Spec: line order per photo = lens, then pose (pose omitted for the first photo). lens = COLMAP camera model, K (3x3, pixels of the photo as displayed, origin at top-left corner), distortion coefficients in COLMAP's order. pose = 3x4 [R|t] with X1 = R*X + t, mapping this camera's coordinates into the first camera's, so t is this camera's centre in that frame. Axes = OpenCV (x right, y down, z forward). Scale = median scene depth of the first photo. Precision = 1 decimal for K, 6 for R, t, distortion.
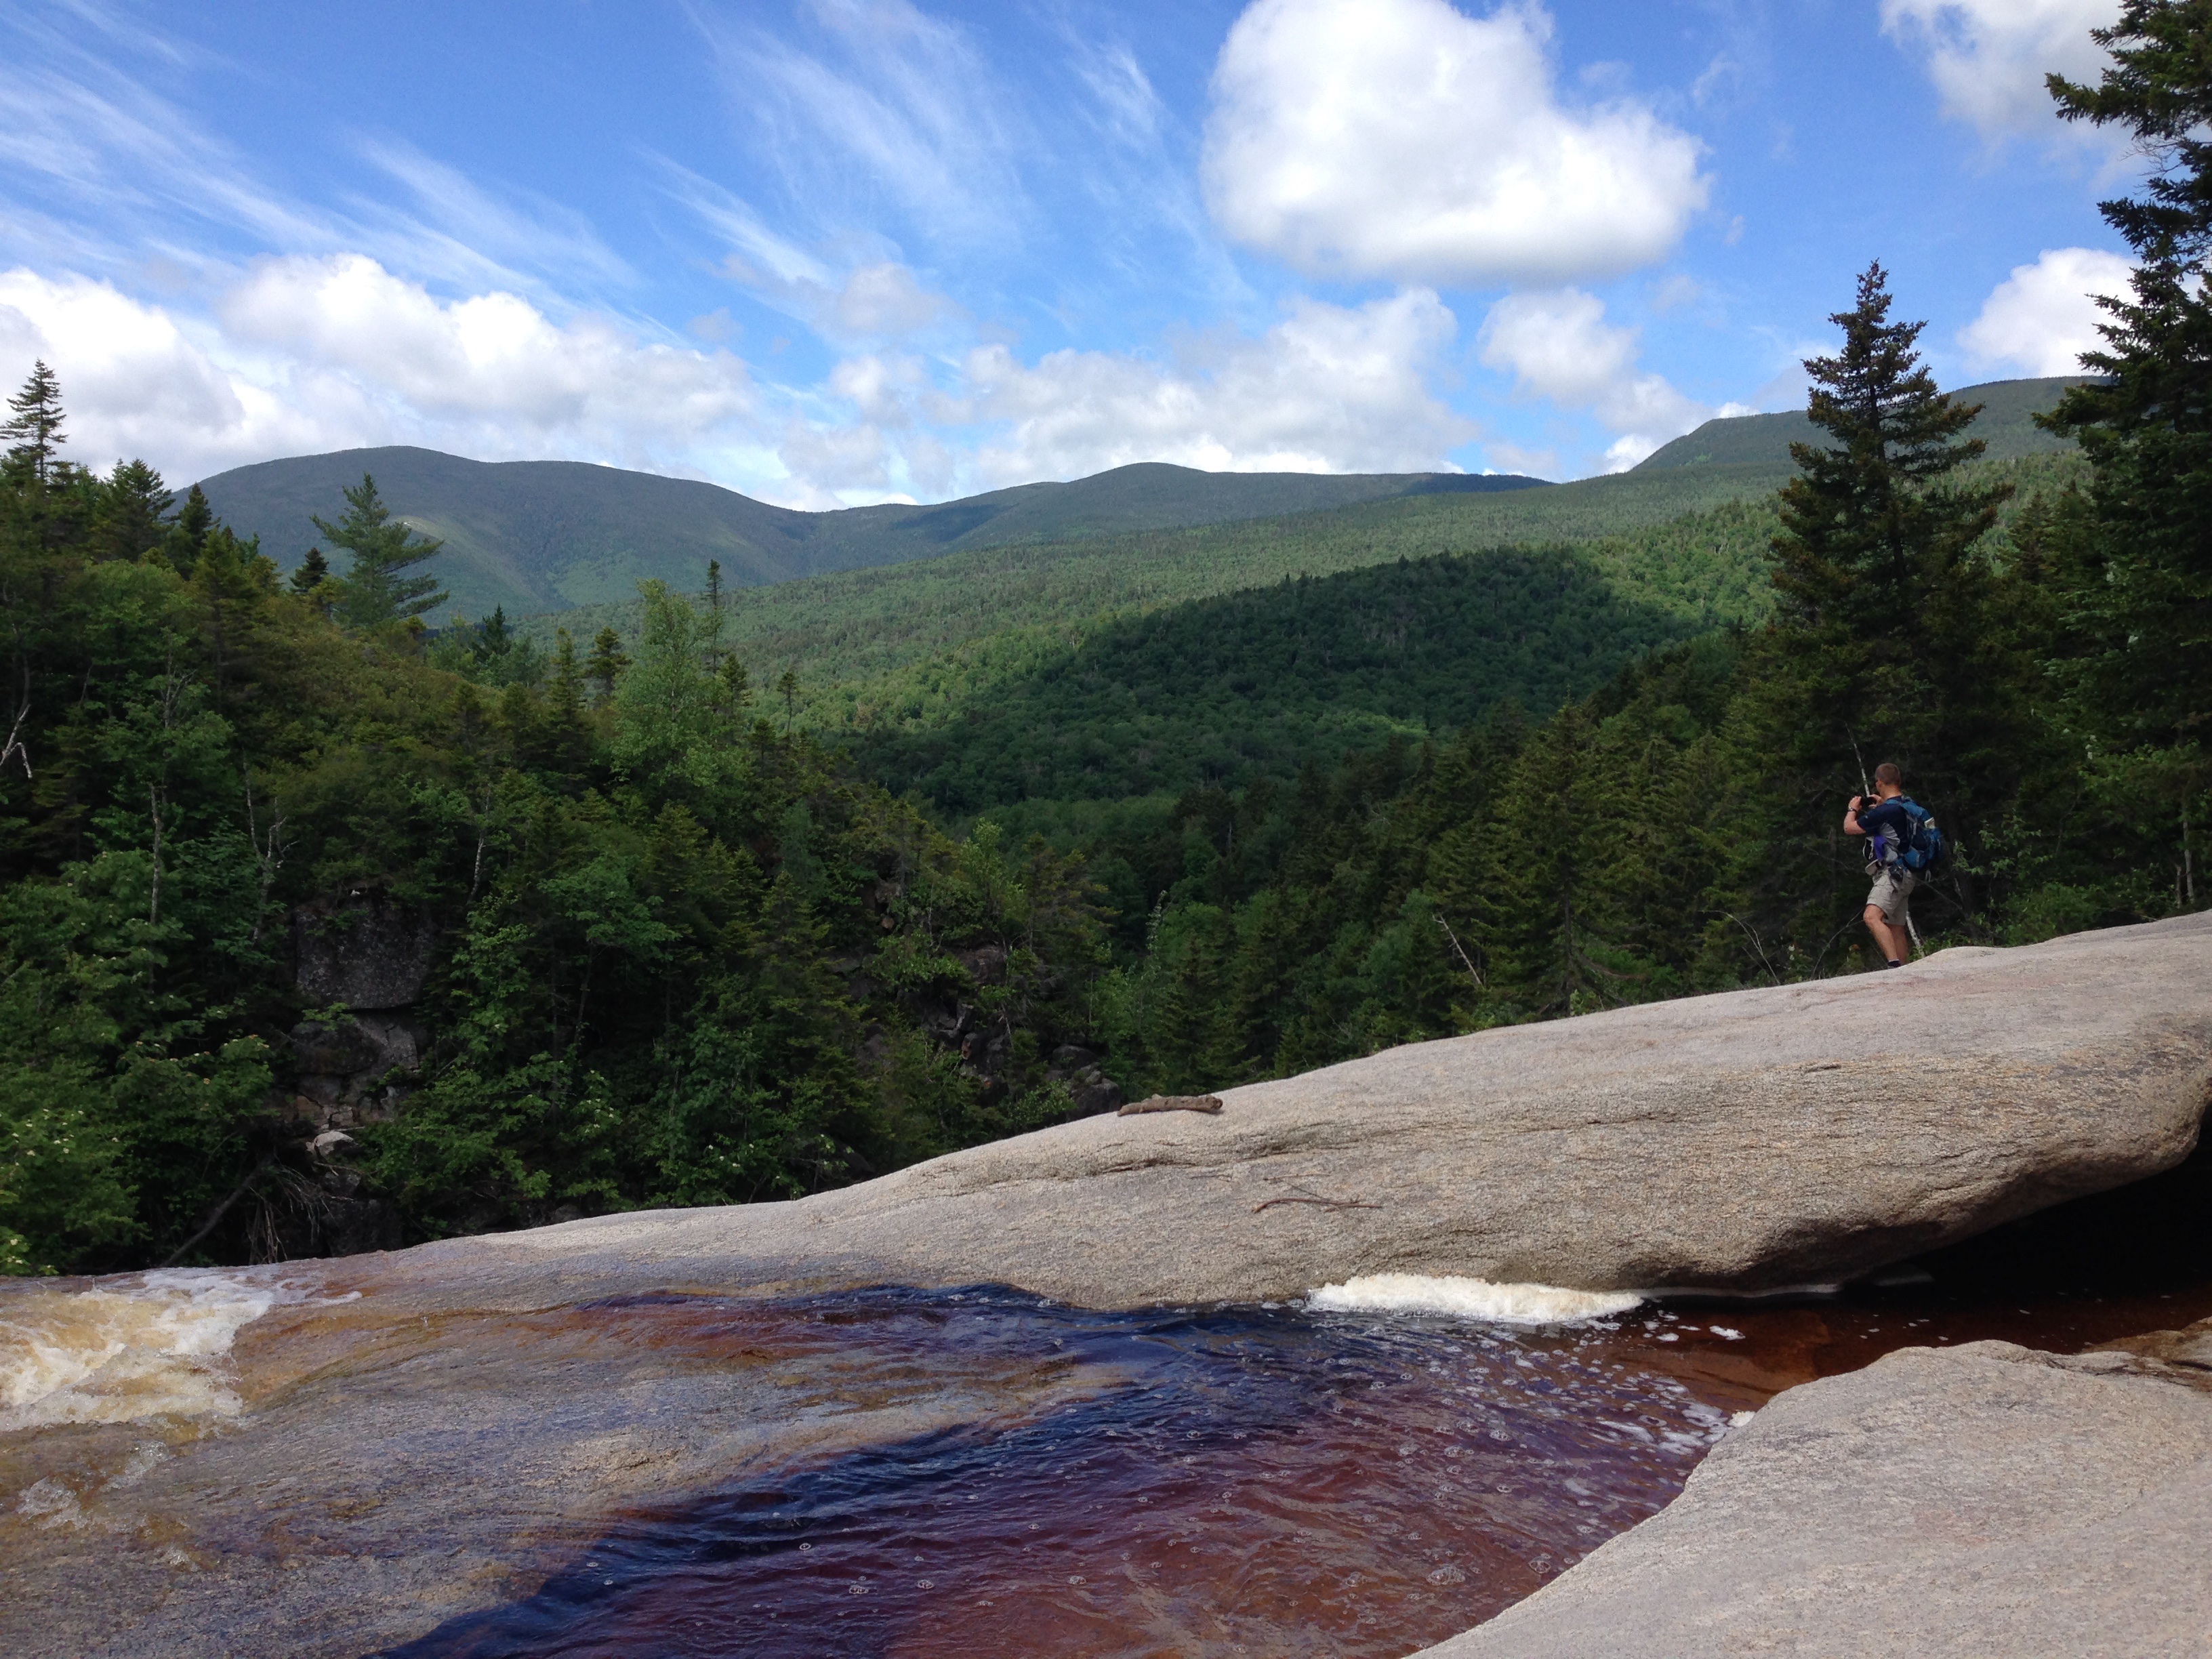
lens RADIAL K [[2099.7, 0, 1106.0], [0, 2099.7, 829.5], [0, 0, 1]] dist [0.107642, 0.007965]
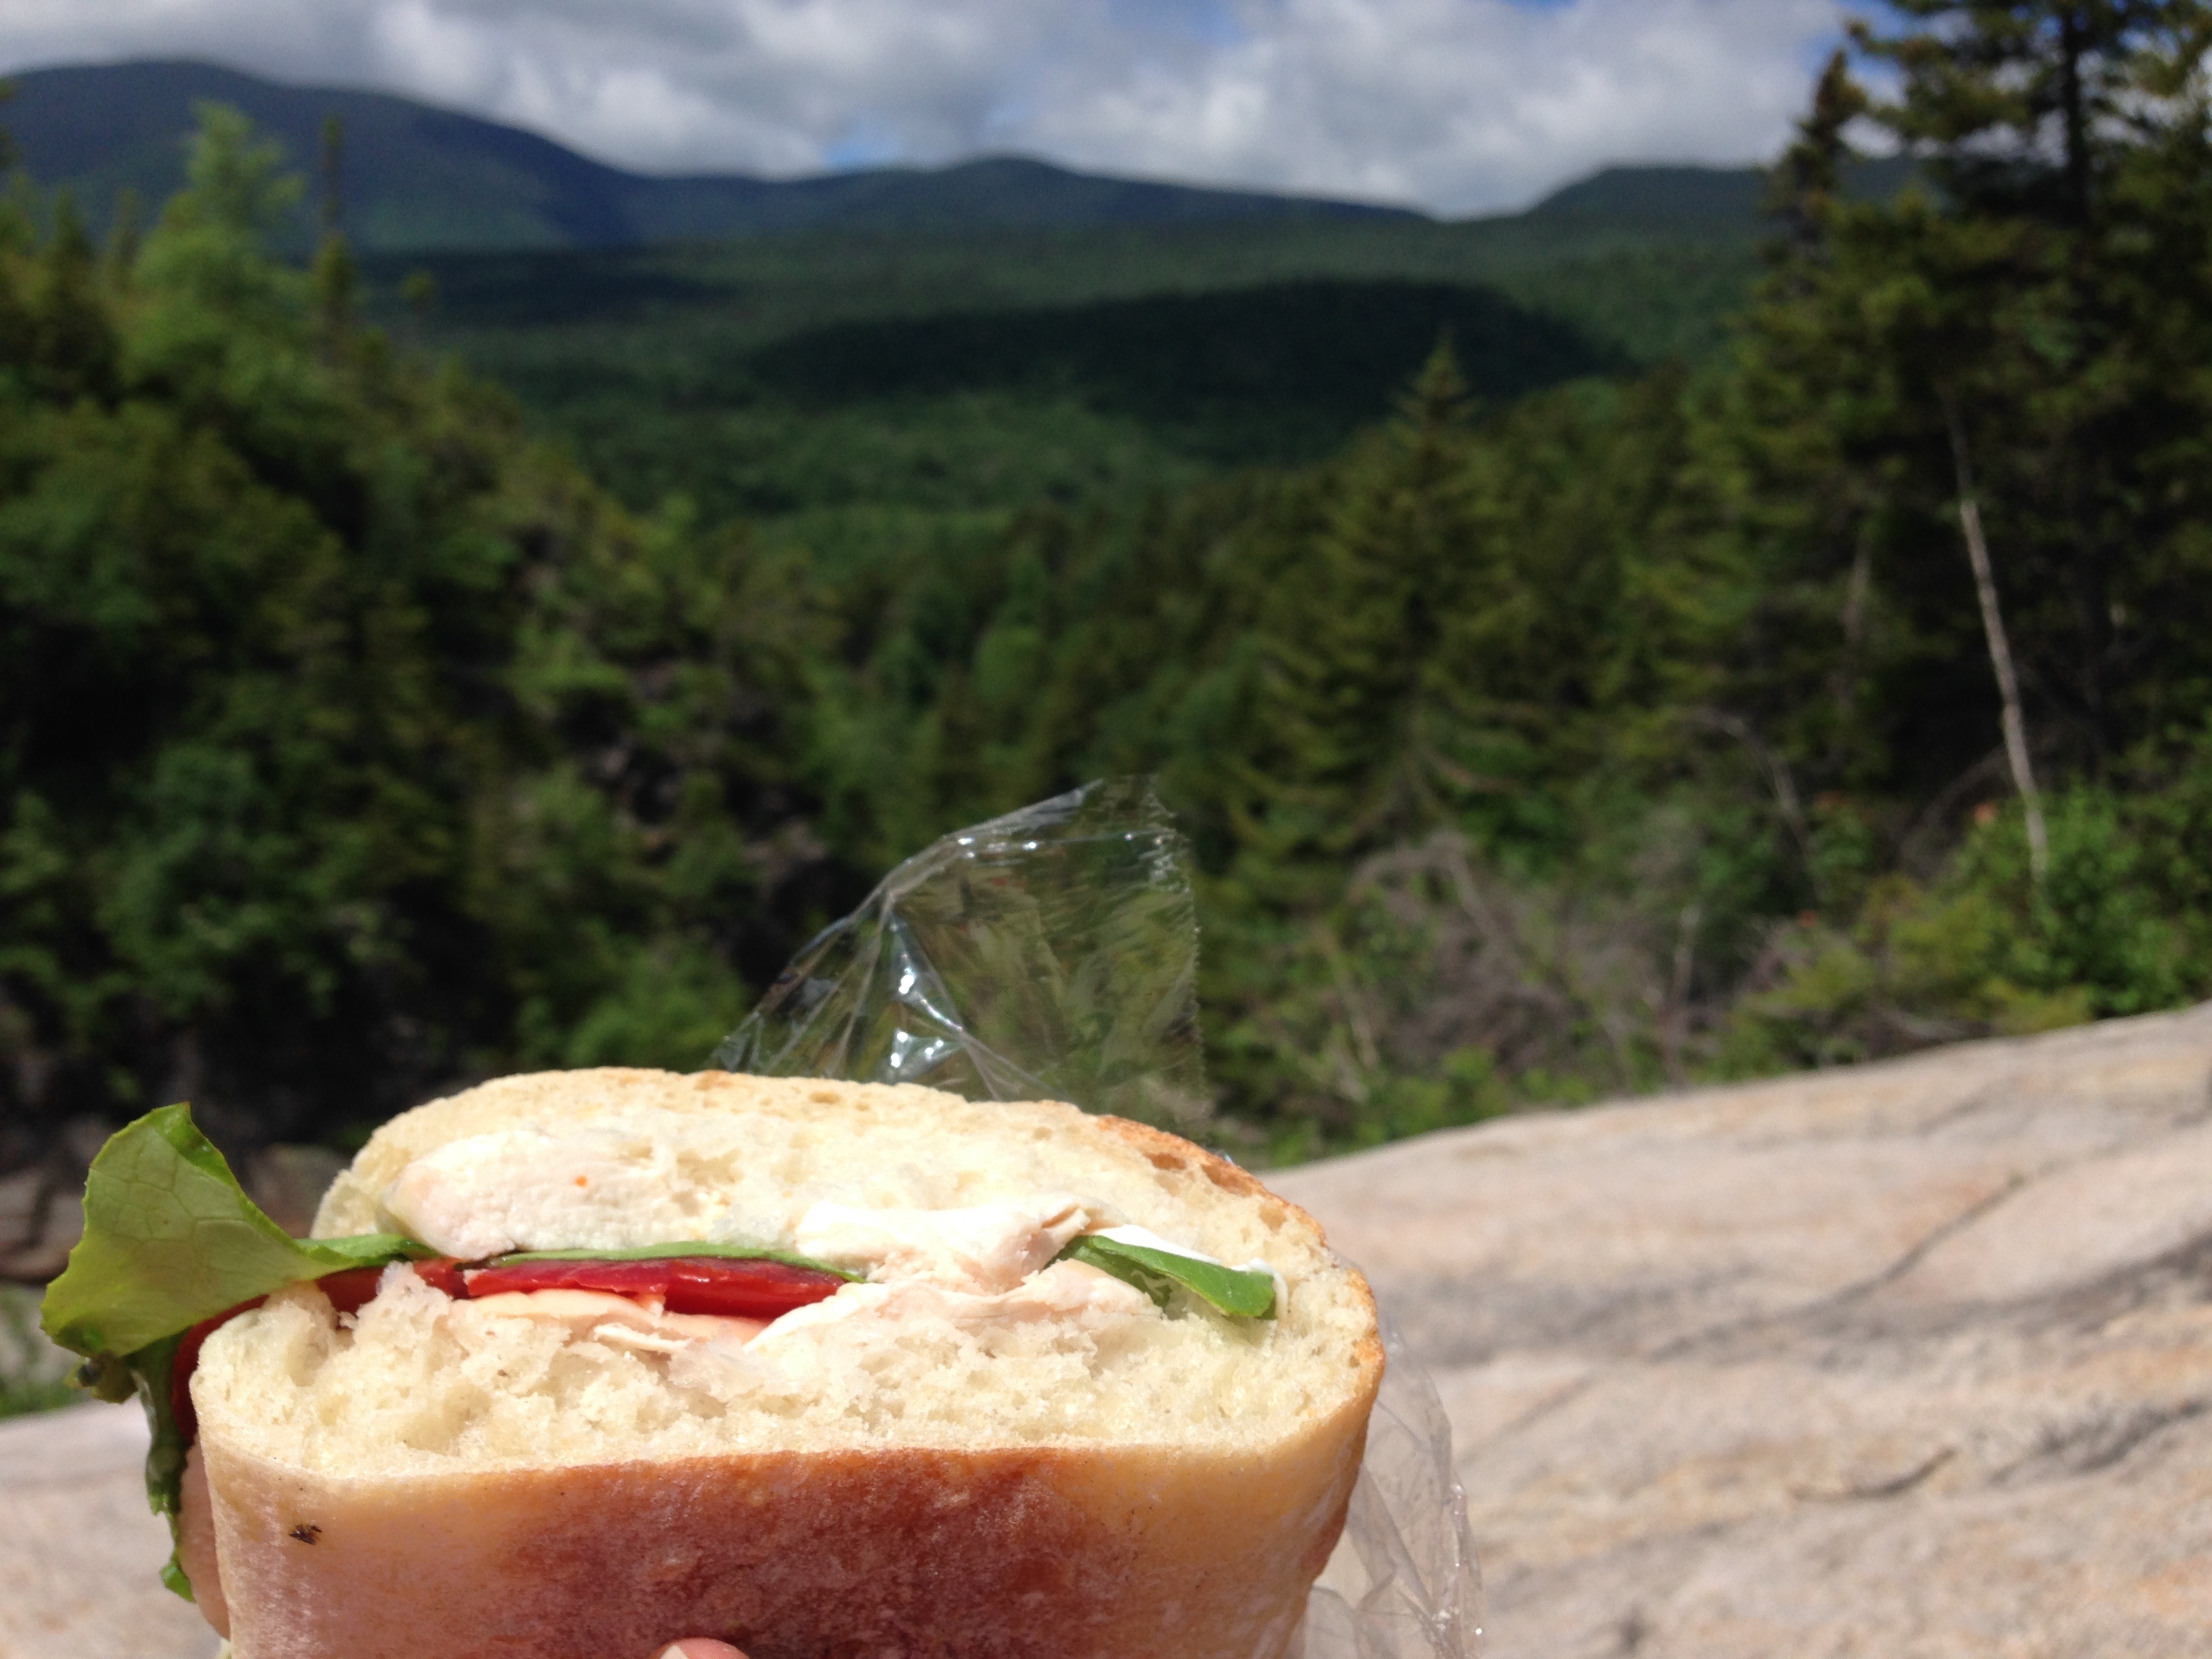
lens RADIAL K [[2177.6, 0, 1106.0], [0, 2177.6, 829.5], [0, 0, 1]] dist [-0.001508, -0.014420]
pose [[0.994269, 0.069614, 0.081131, 0.019589], [-0.079318, 0.989196, 0.123286, 0.002623], [-0.071672, -0.129015, 0.989049, 0.089280]]
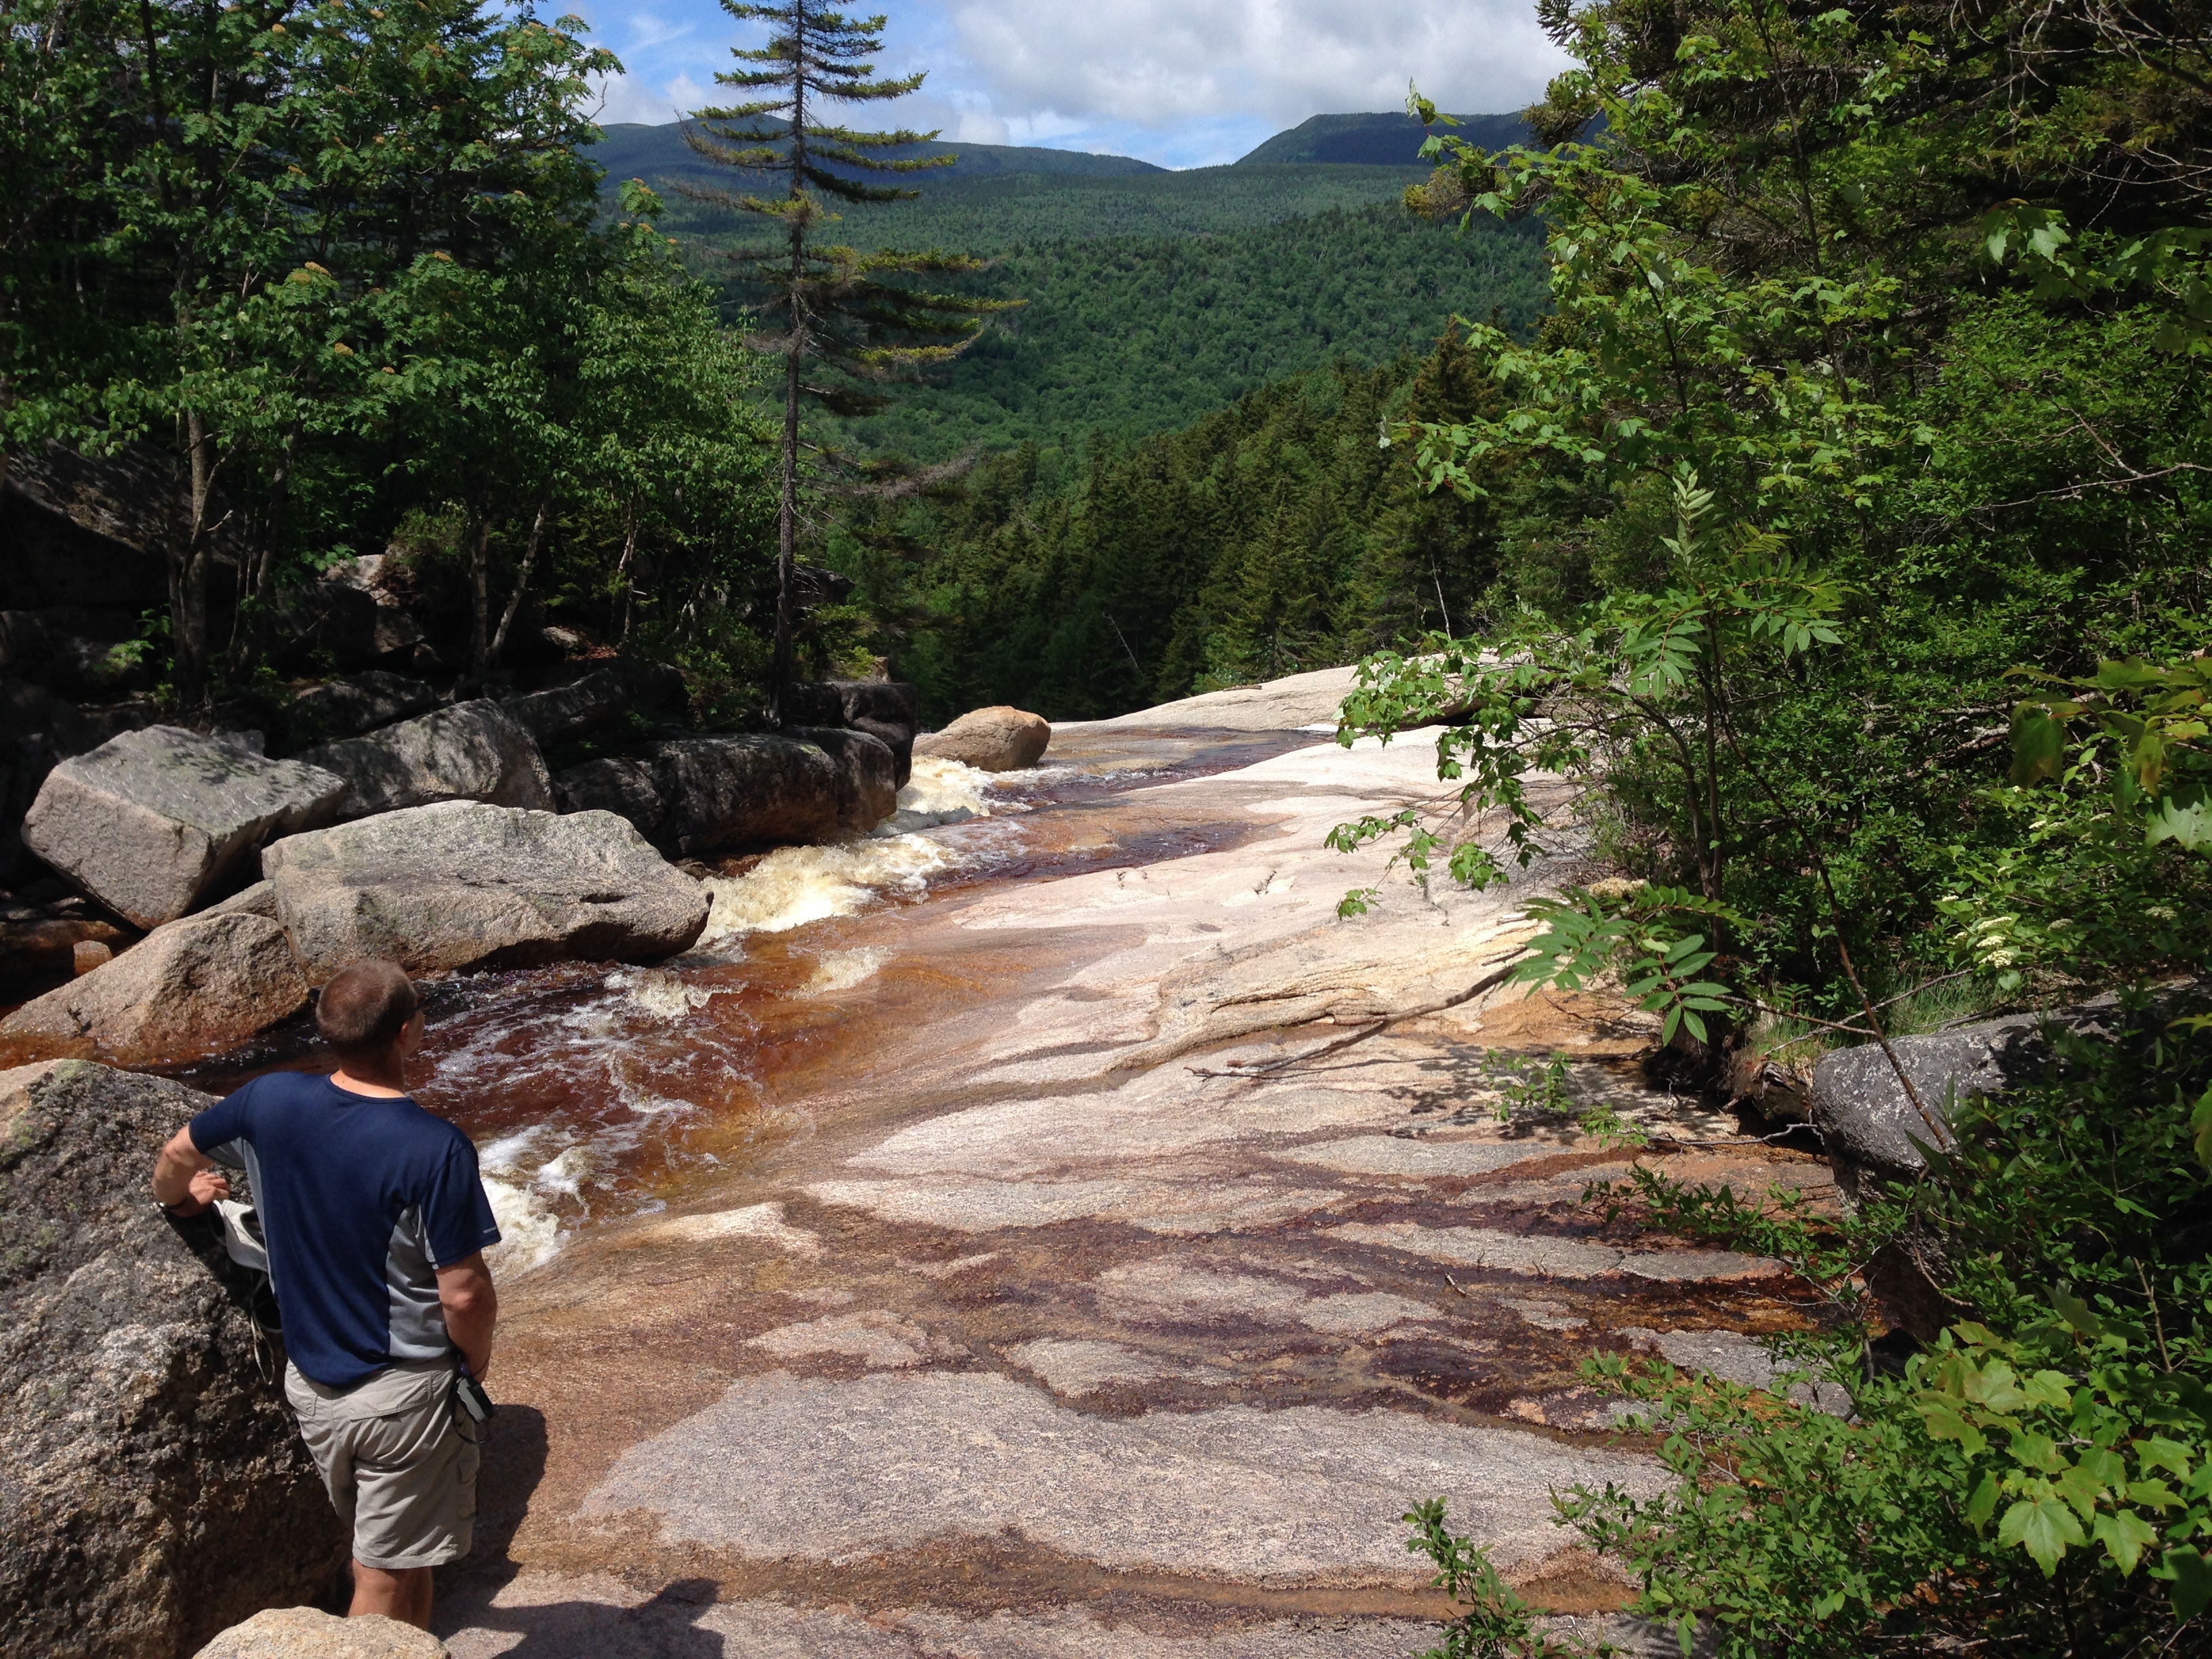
lens RADIAL K [[2177.6, 0, 1106.0], [0, 2177.6, 829.5], [0, 0, 1]] dist [-0.001508, -0.014420]
pose [[0.980378, 0.016616, 0.196427, -0.076366], [-0.044859, 0.989103, 0.140224, -0.011333], [-0.191956, -0.146283, 0.970440, -0.212364]]
